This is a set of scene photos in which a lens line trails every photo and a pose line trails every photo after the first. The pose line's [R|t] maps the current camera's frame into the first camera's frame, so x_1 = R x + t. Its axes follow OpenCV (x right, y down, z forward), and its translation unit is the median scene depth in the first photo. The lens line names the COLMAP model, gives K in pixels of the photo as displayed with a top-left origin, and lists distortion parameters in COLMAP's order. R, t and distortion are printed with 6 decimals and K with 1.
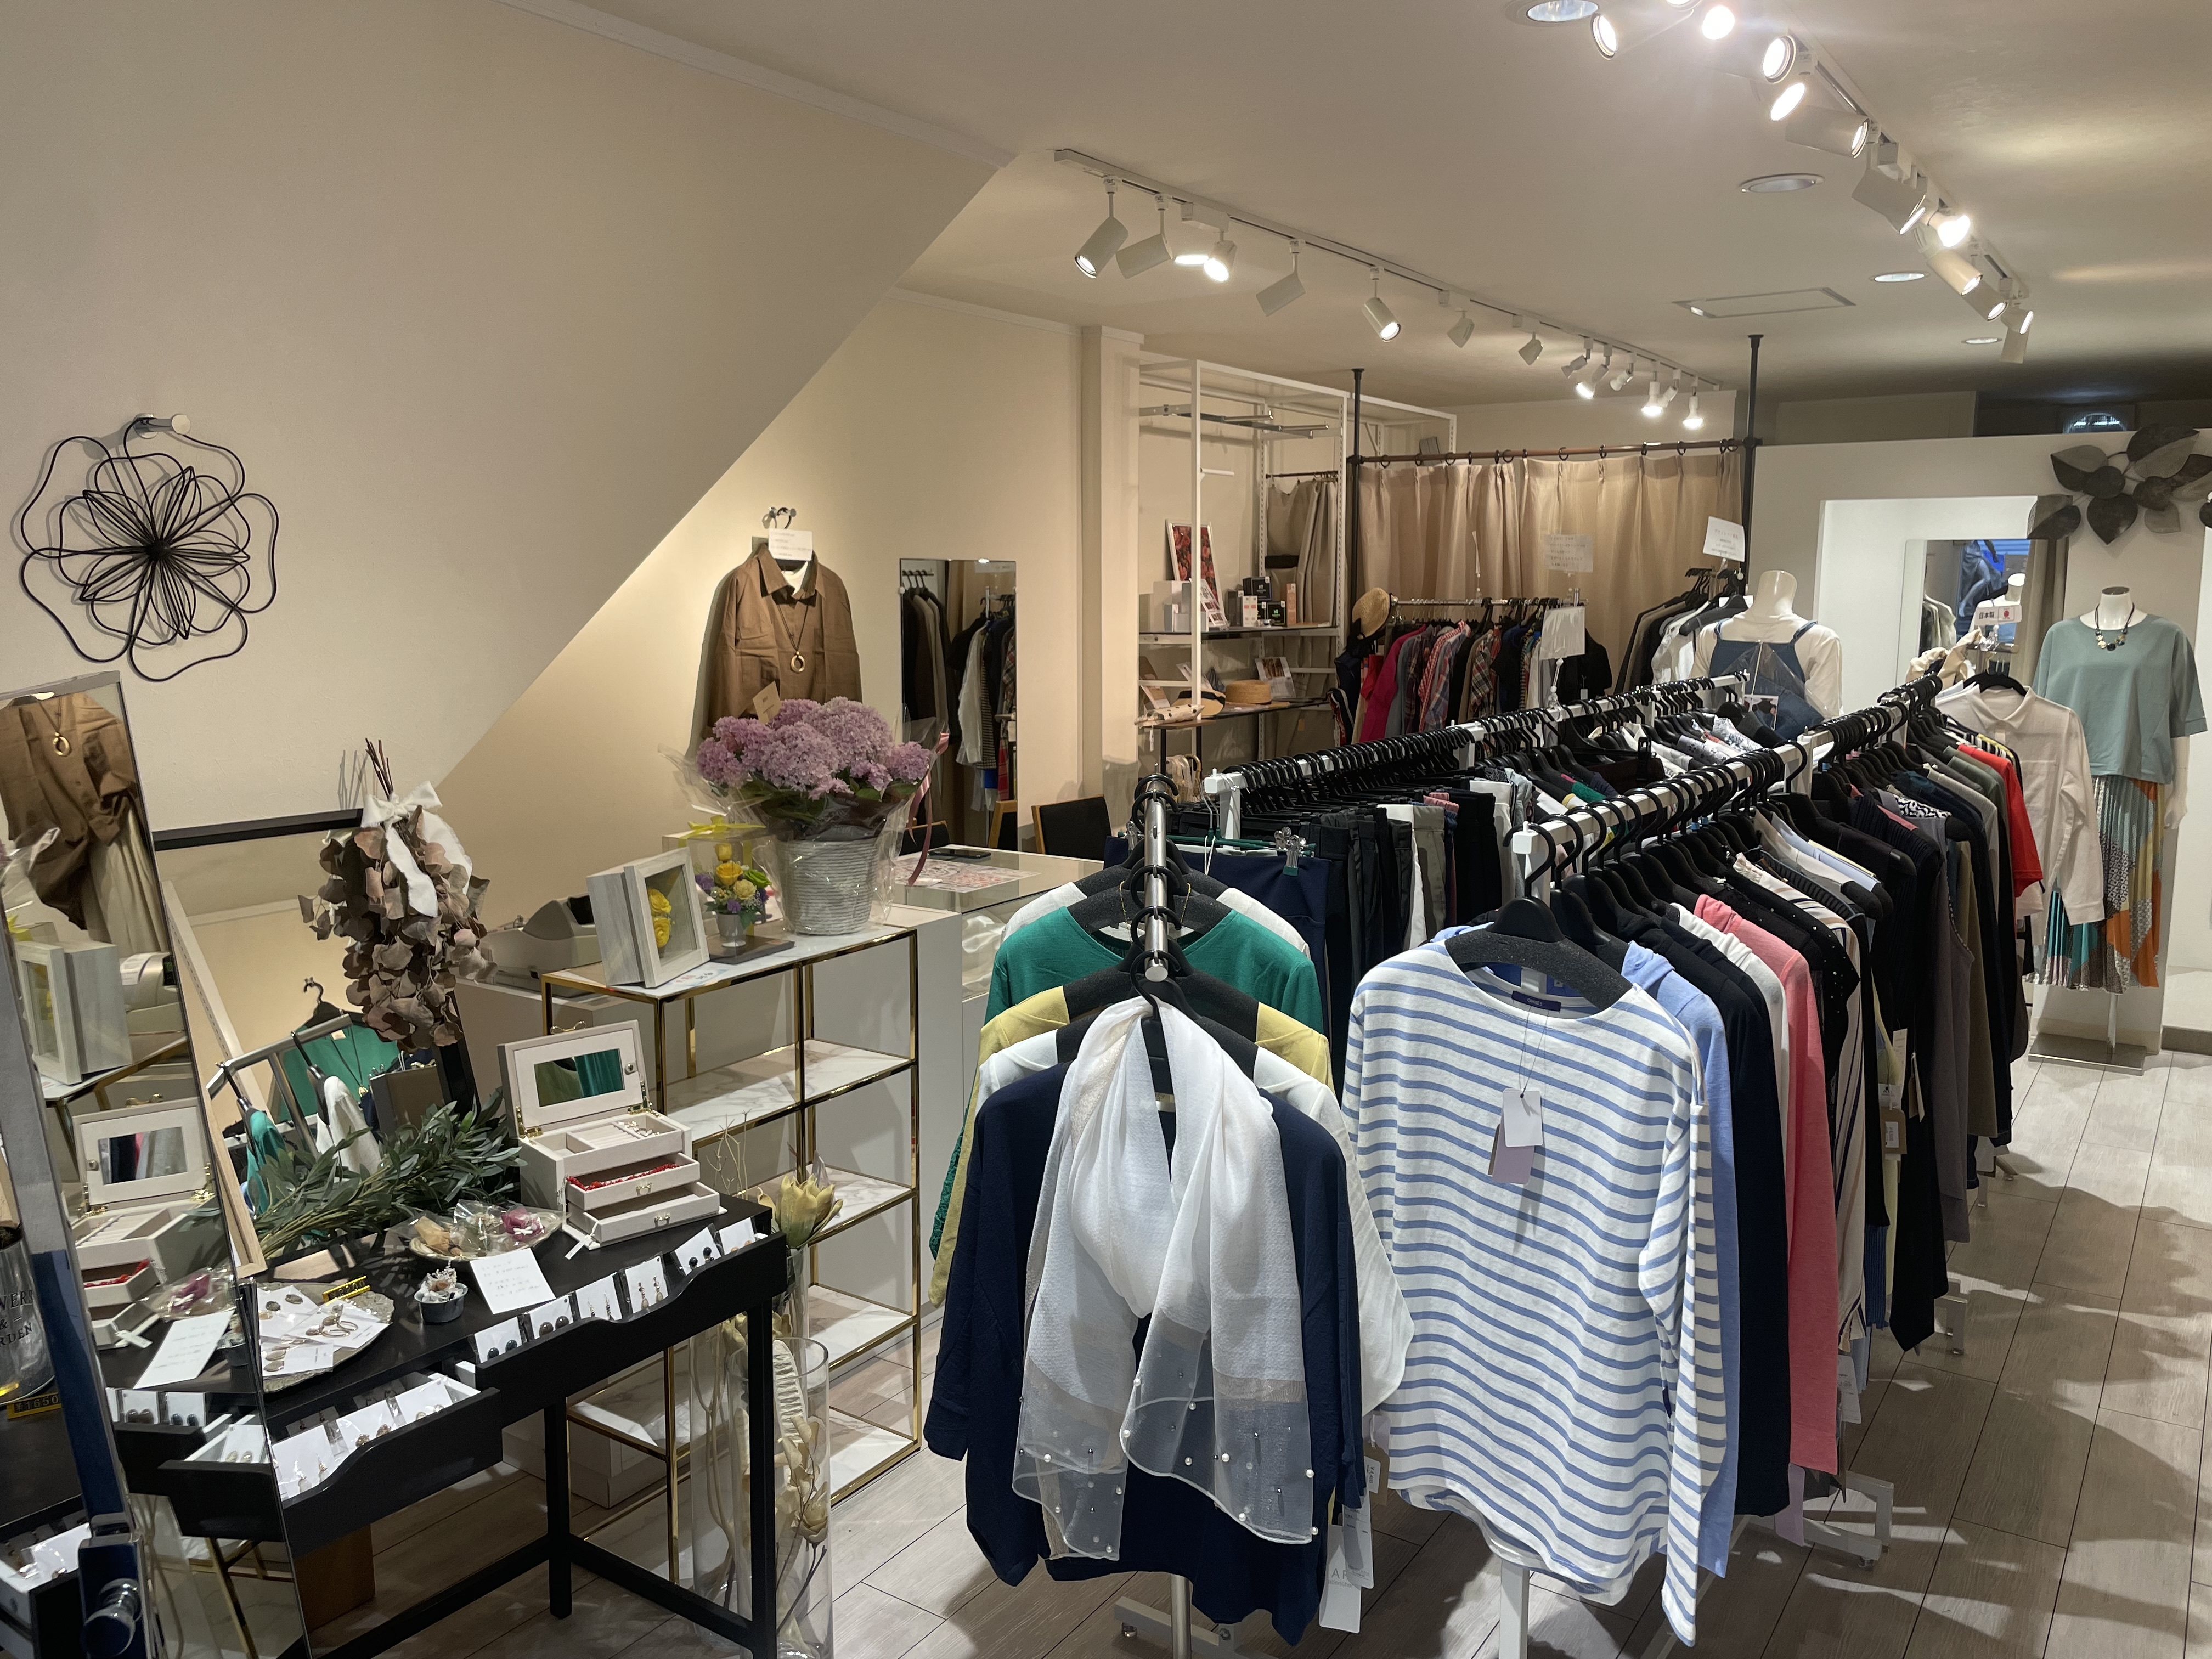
lens RADIAL K [[1692.1, 0, 1102.9], [0, 1692.1, 820.2], [0, 0, 1]] dist [0.079845, -0.108704]
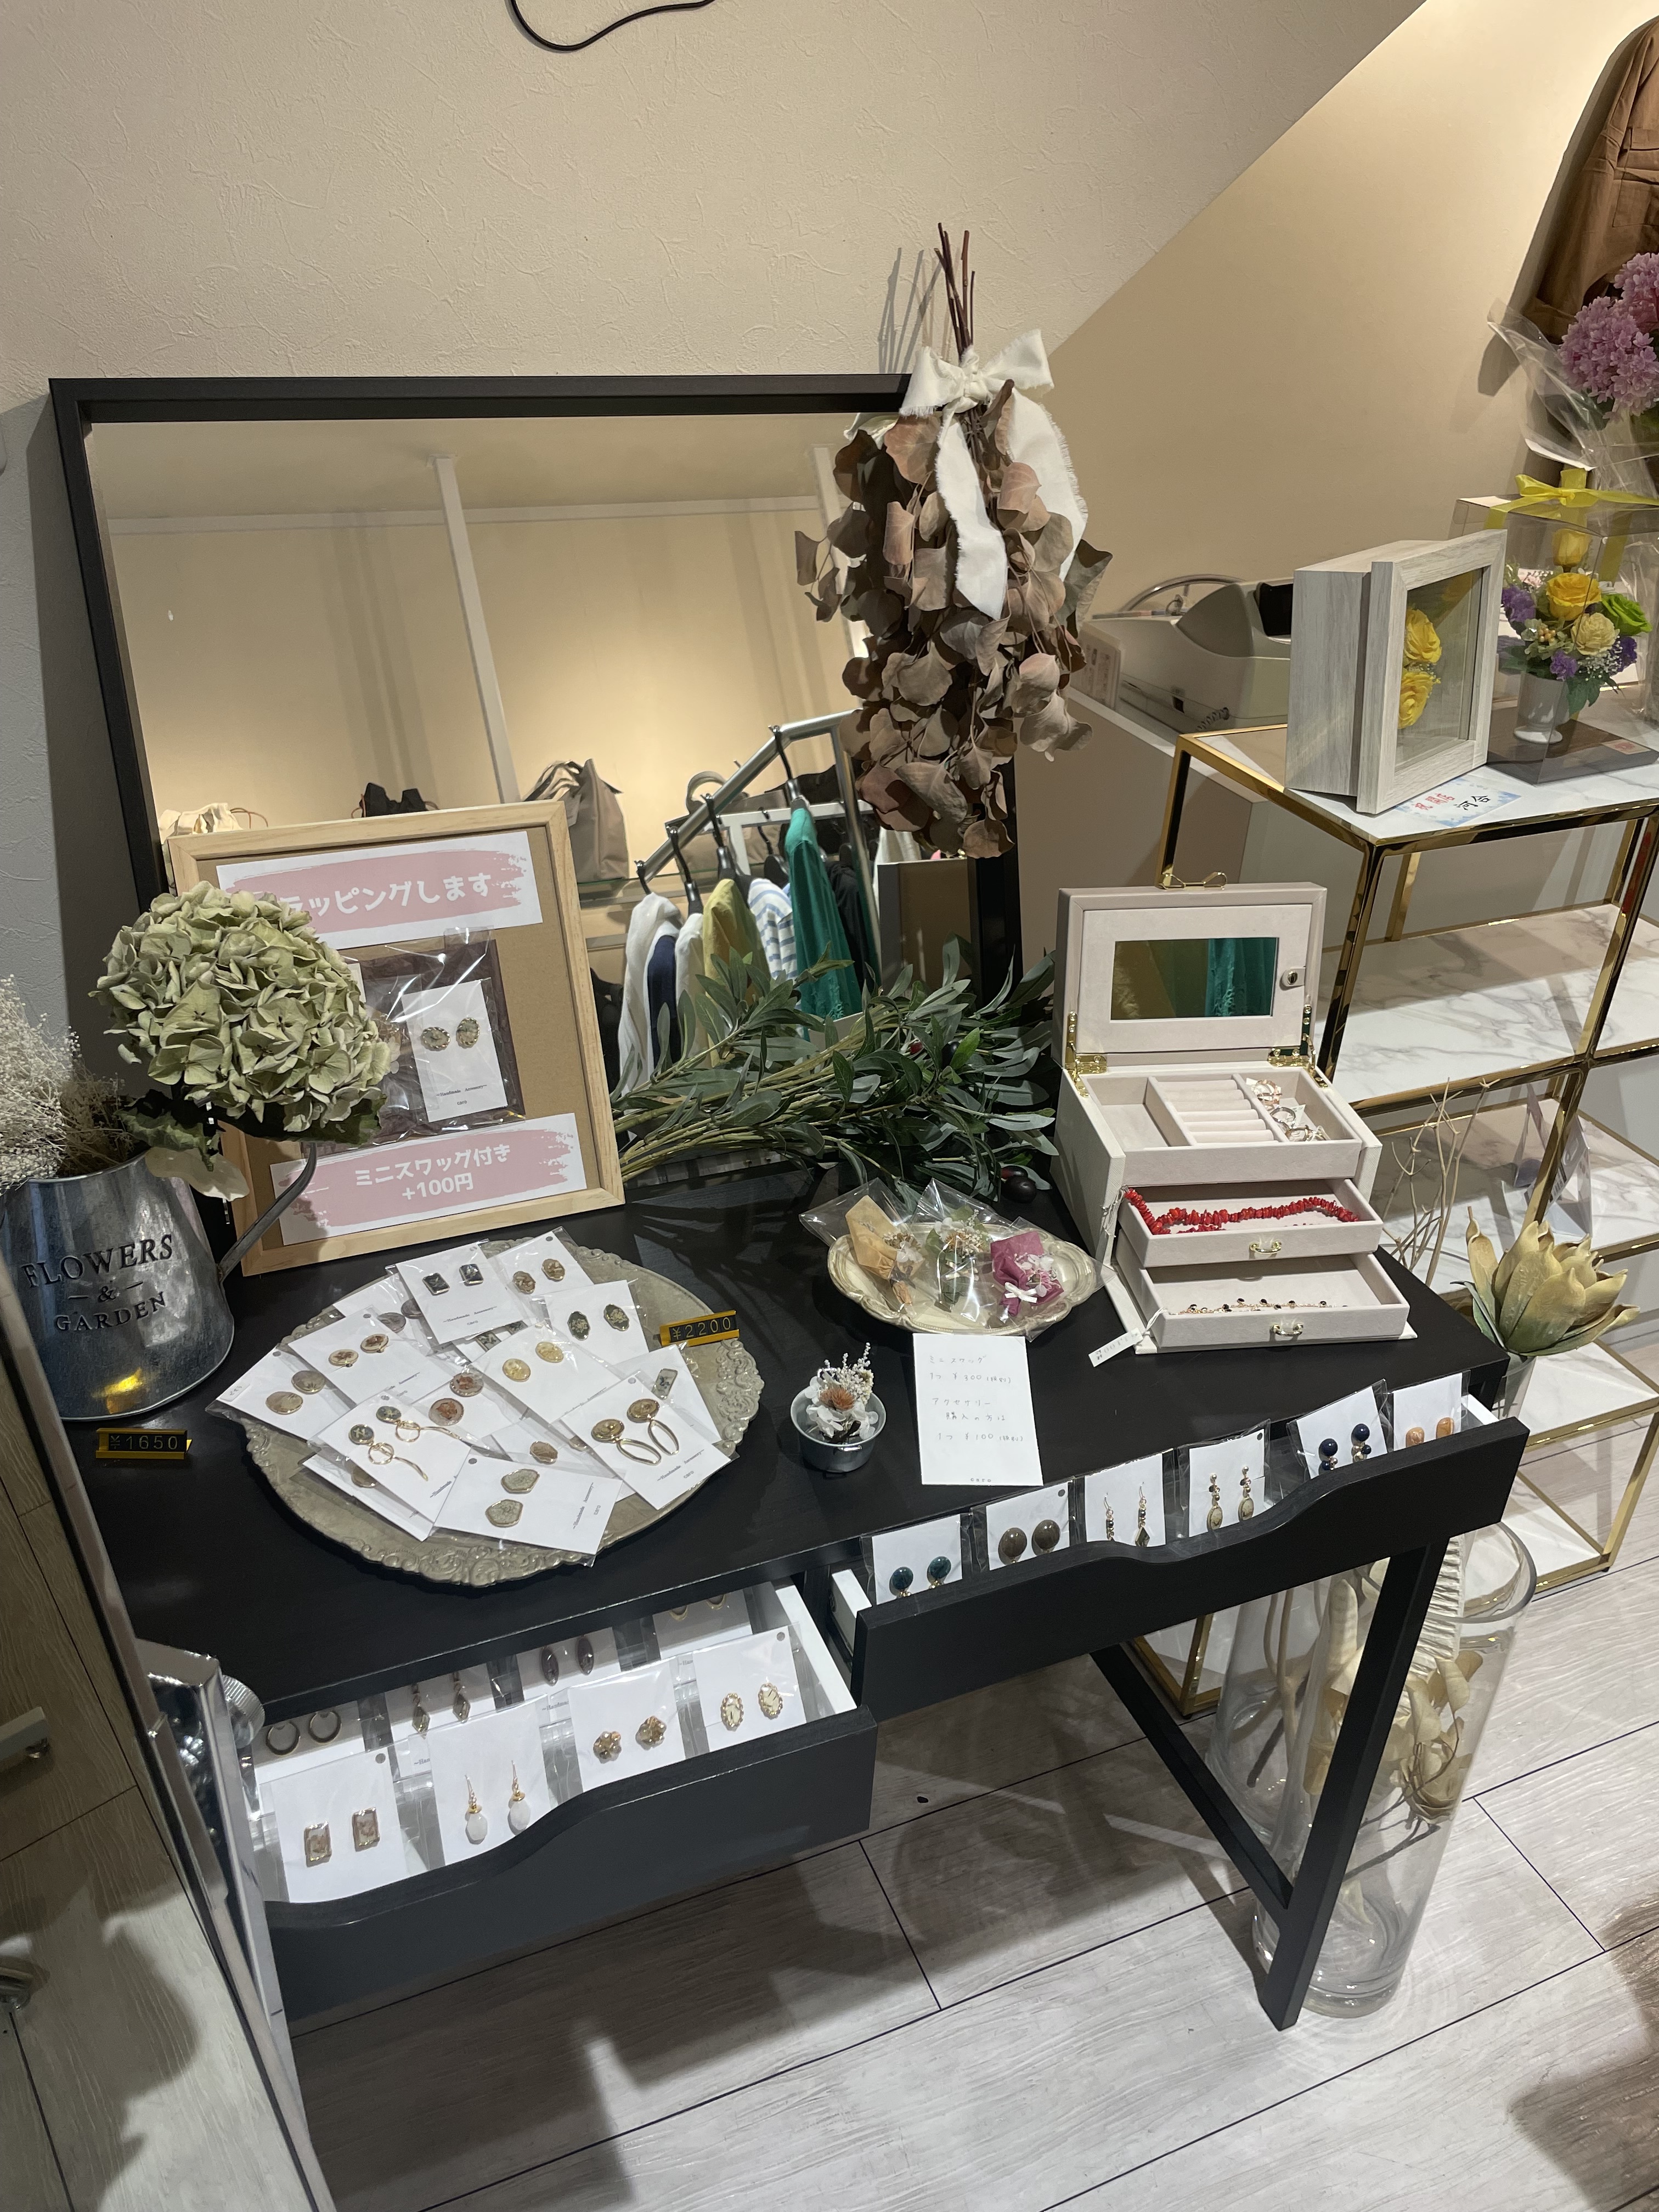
lens RADIAL K [[1692.1, 0, 835.8], [0, 1692.1, 1093.6], [0, 0, 1]] dist [0.079845, -0.108704]
pose [[0.845696, 0.299872, -0.441447, -0.160394], [-0.118872, 0.912266, 0.391969, -0.008467], [0.520258, -0.279011, 0.807146, 0.515633]]
